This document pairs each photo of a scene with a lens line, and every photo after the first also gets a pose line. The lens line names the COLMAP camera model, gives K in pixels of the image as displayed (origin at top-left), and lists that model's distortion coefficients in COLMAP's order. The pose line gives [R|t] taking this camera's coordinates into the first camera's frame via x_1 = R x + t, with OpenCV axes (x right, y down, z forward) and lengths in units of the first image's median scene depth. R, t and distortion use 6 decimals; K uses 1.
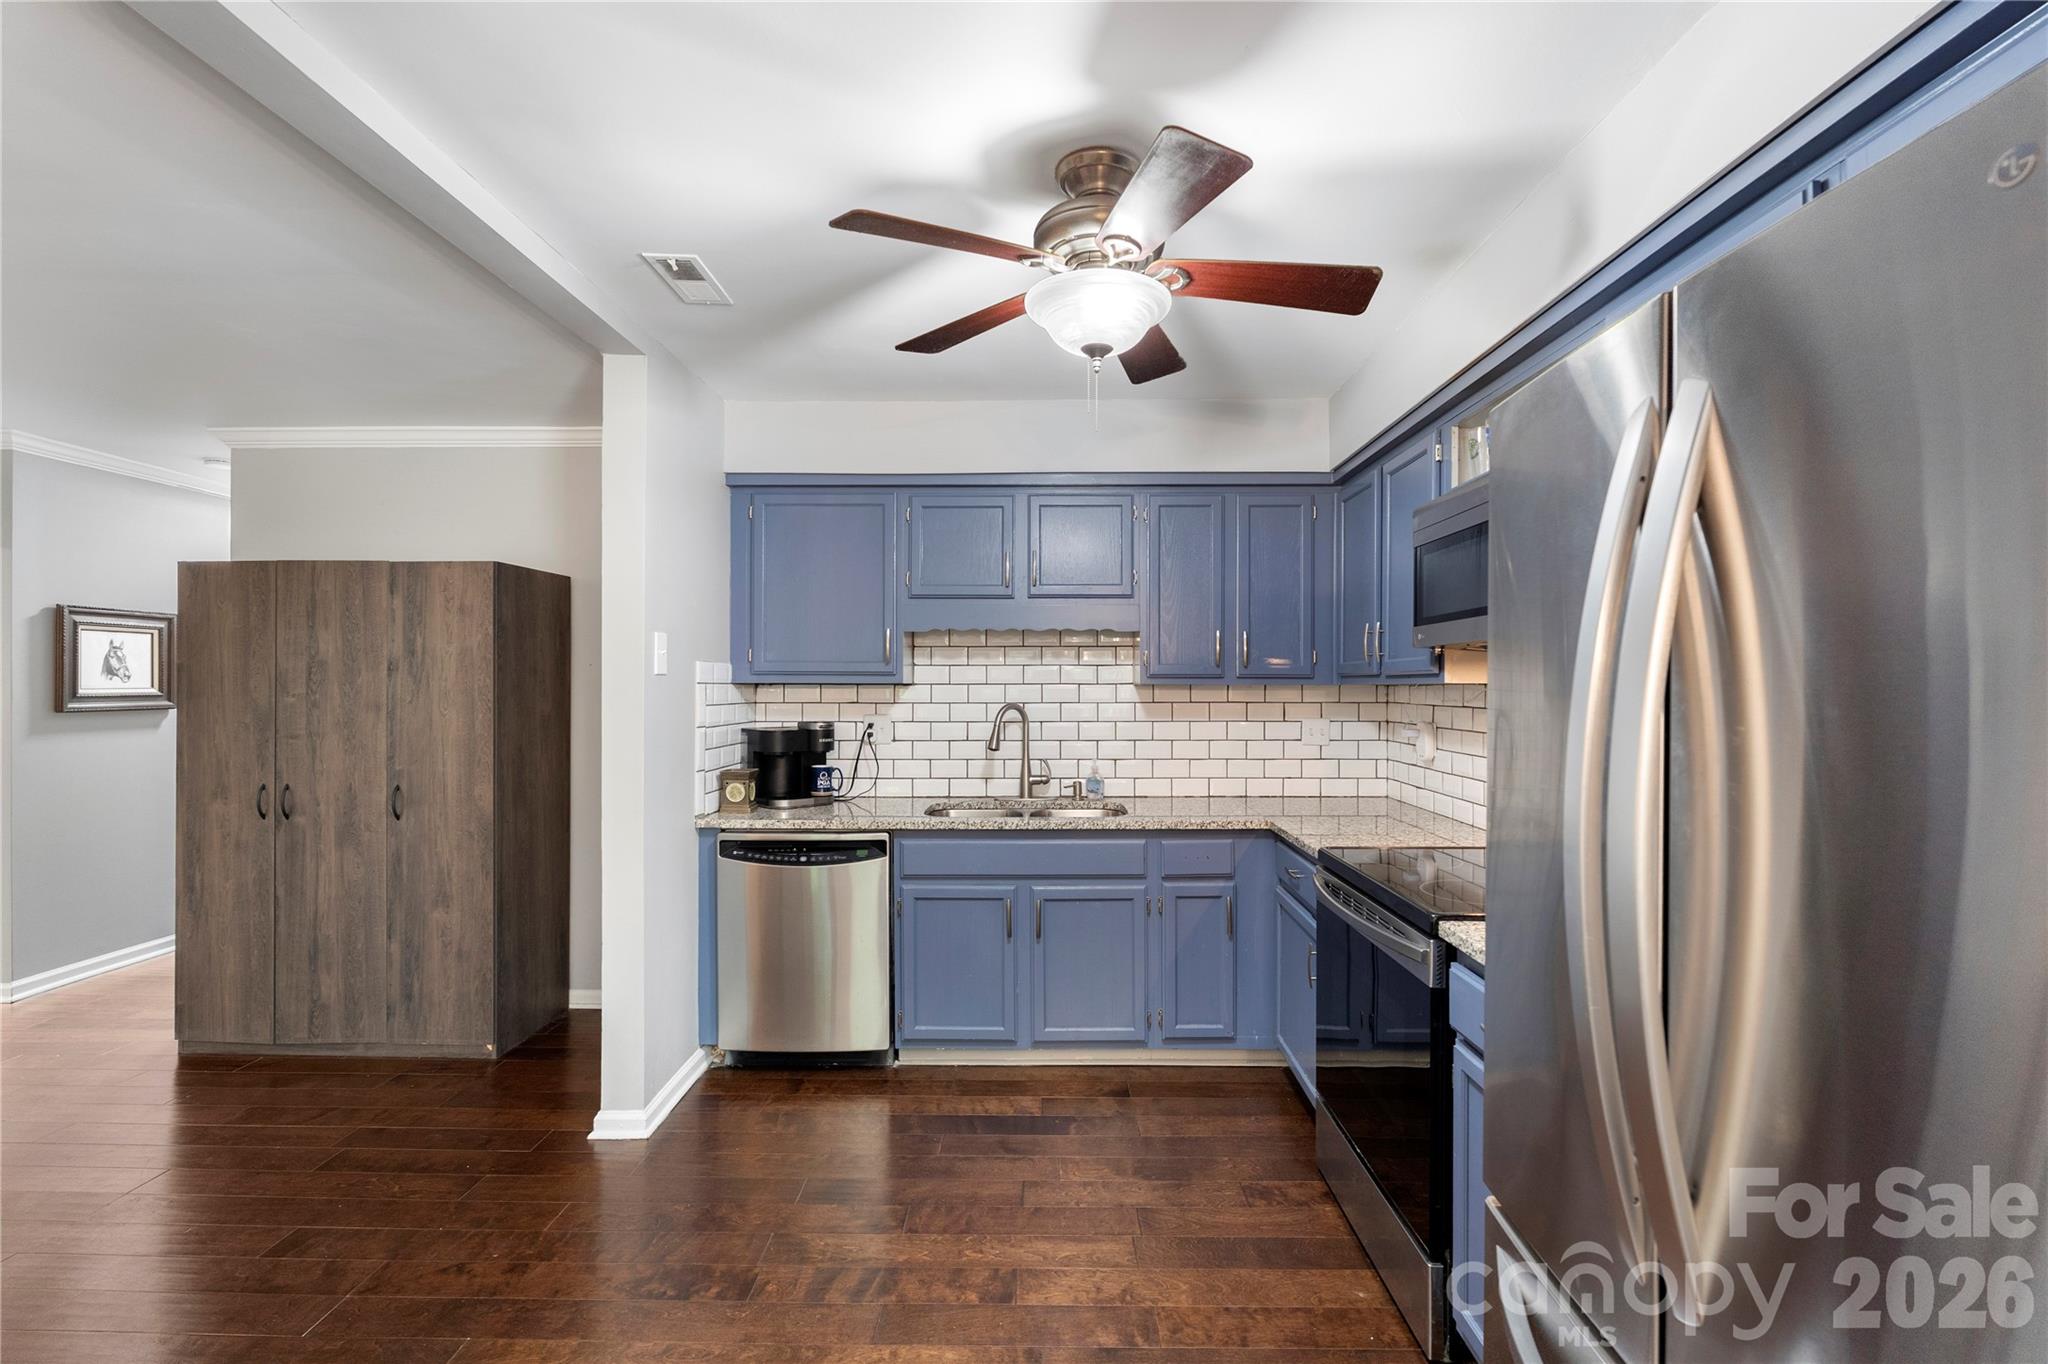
lens RADIAL K [[917.3, 0, 1030.3], [0, 917.3, 682.1], [0, 0, 1]] dist [-0.003535, -0.000489]
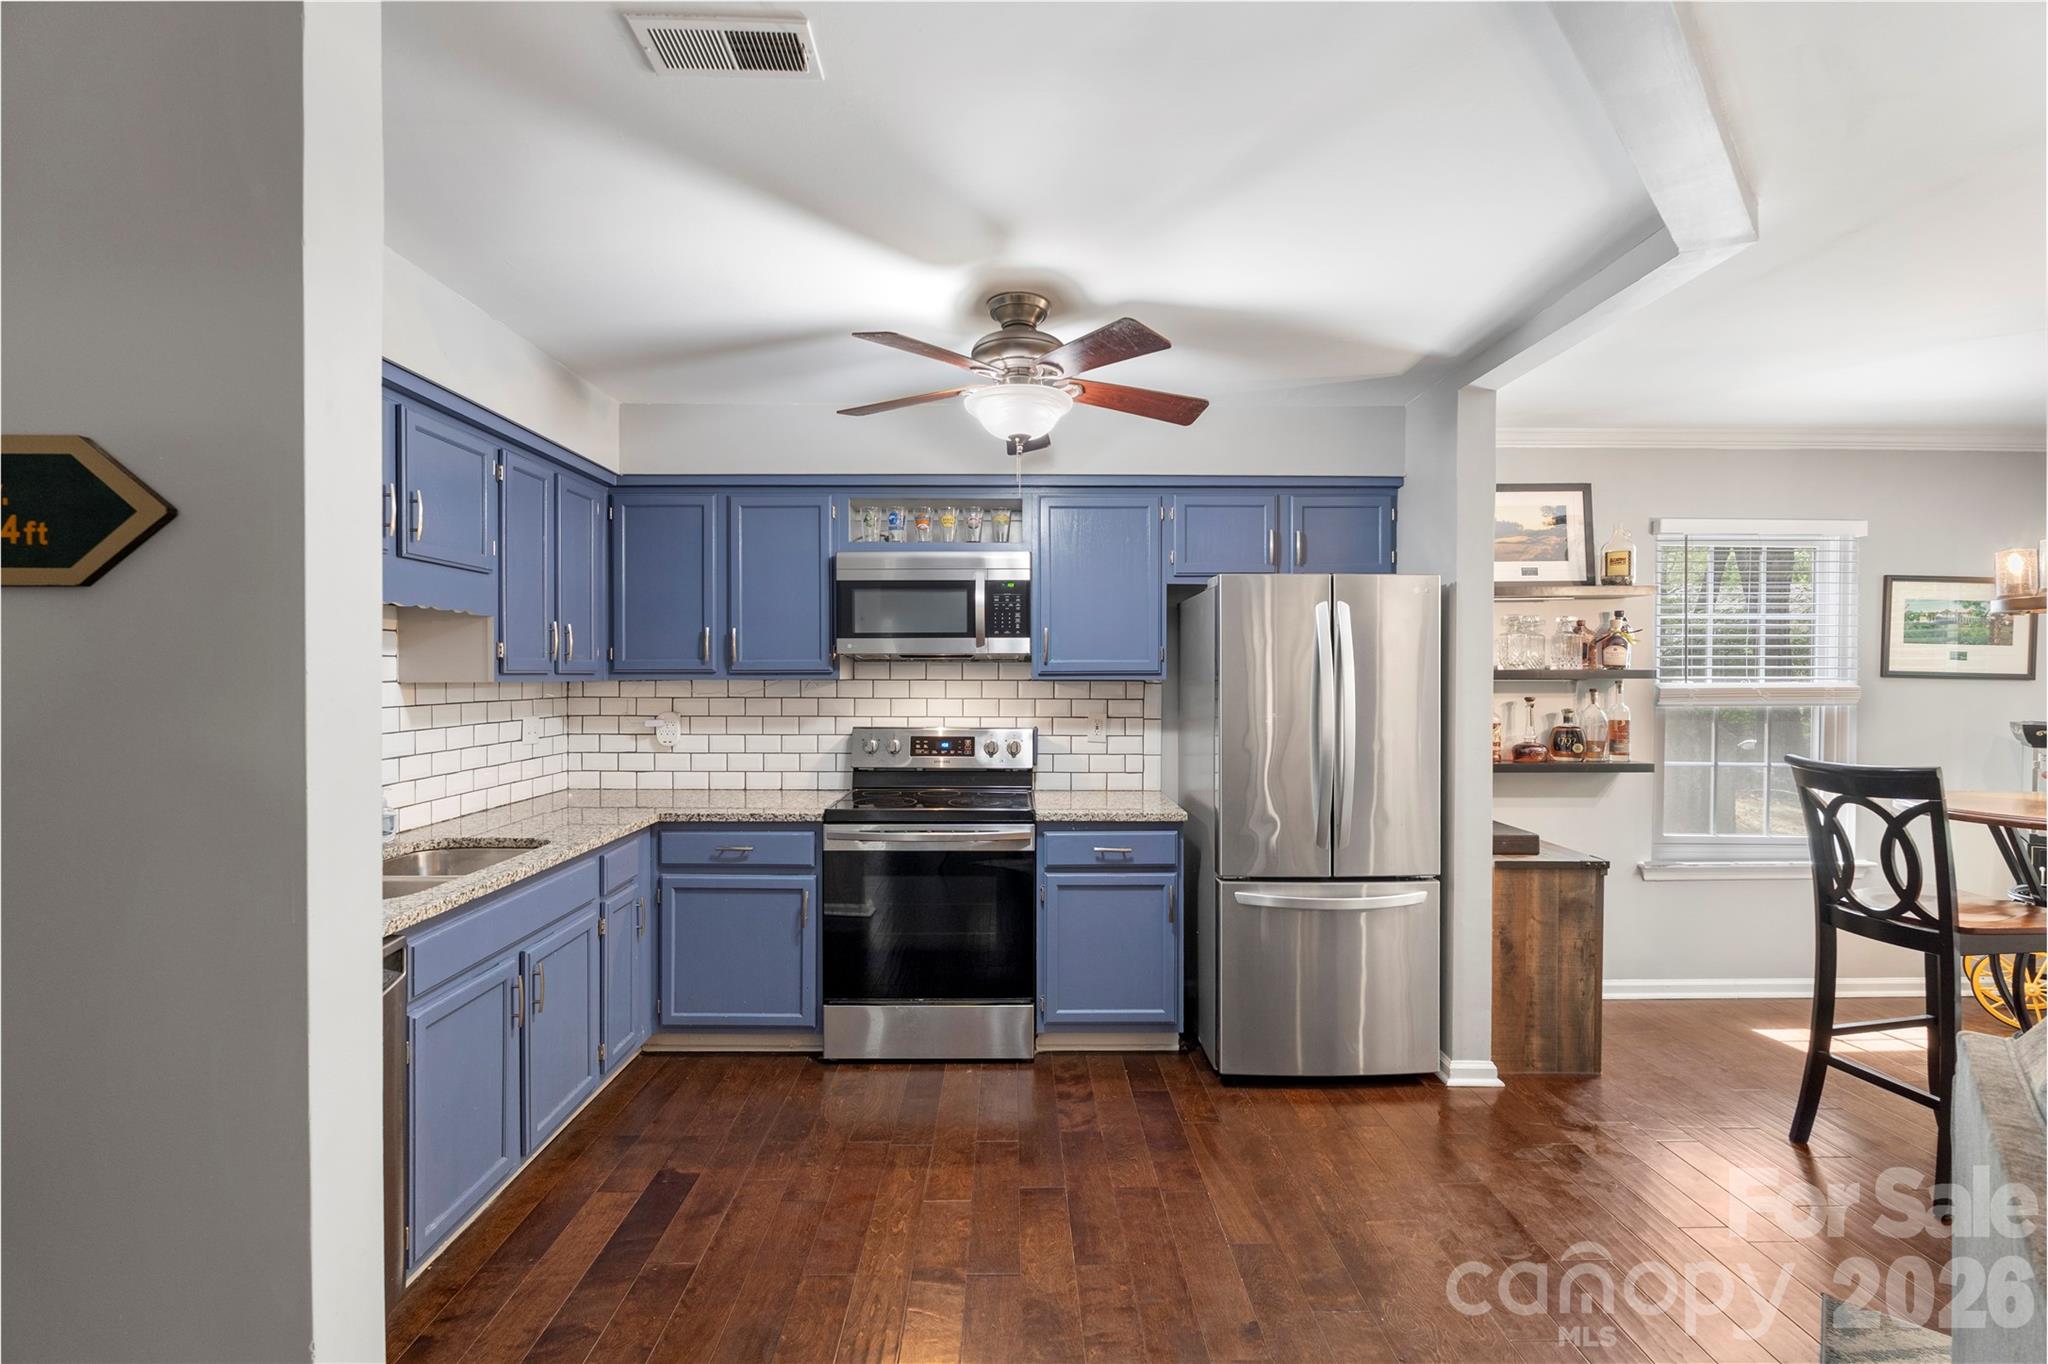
lens RADIAL K [[897.2, 0, 1031.6], [0, 897.2, 681.4], [0, 0, 1]] dist [-0.001154, 0.000434]
pose [[-0.027698, -0.009764, 0.999569, -0.714595], [-0.002077, 0.999951, 0.009710, -0.007200], [-0.999614, -0.001807, -0.027717, 0.576615]]
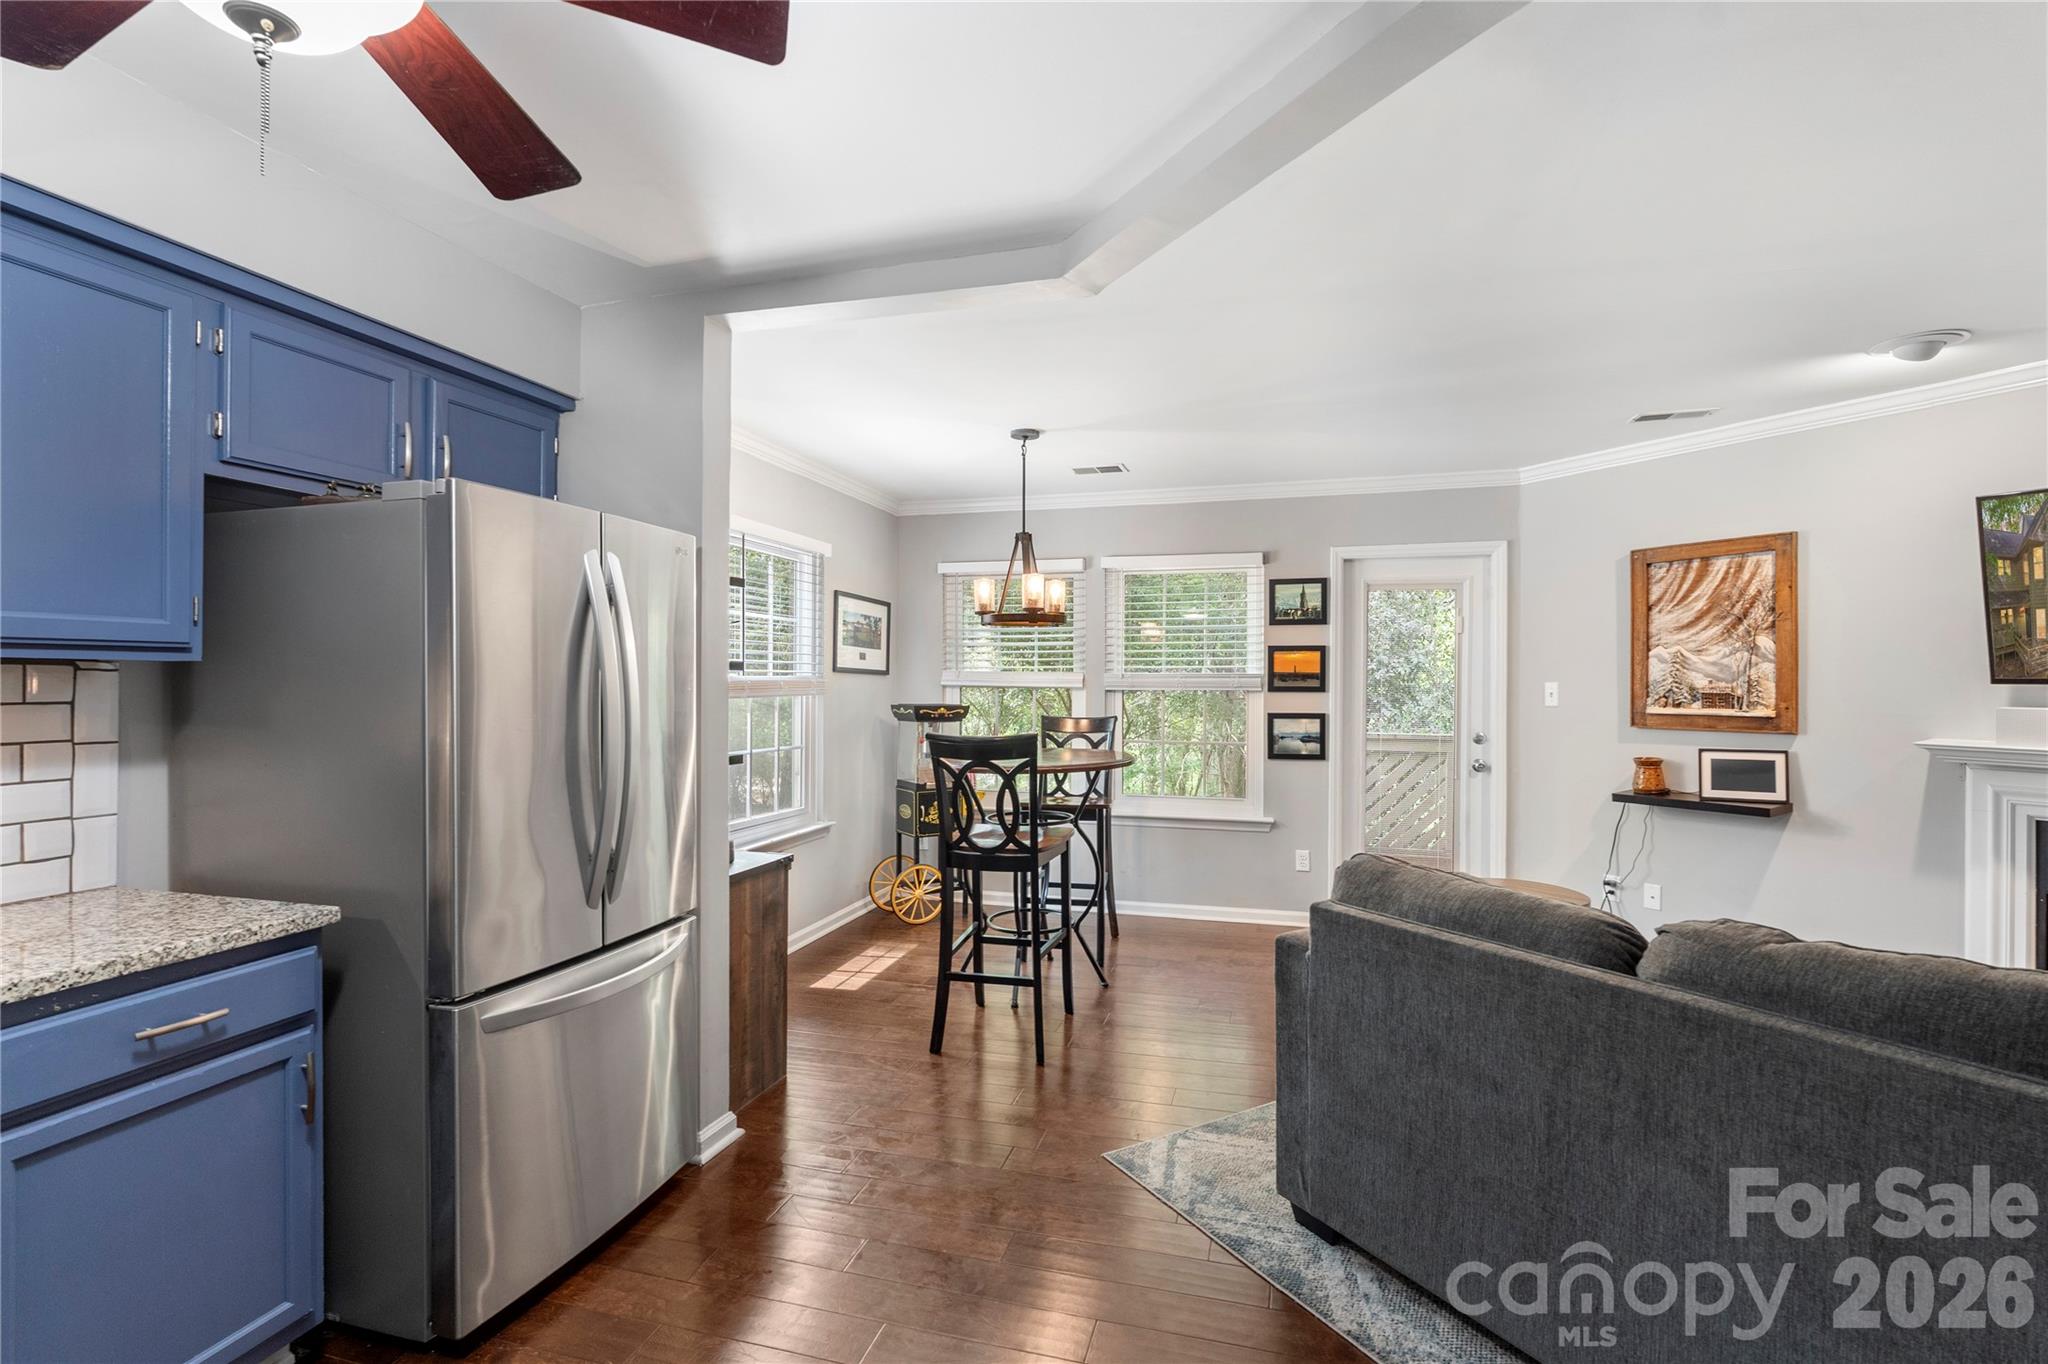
lens RADIAL K [[922.6, 0, 1028.2], [0, 922.6, 682.7], [0, 0, 1]] dist [0.002087, -0.000244]
pose [[-0.962992, -0.005793, 0.269466, -0.282391], [-0.005754, 0.999983, 0.000935, 0.010485], [-0.269467, -0.000650, -0.963009, 0.790265]]
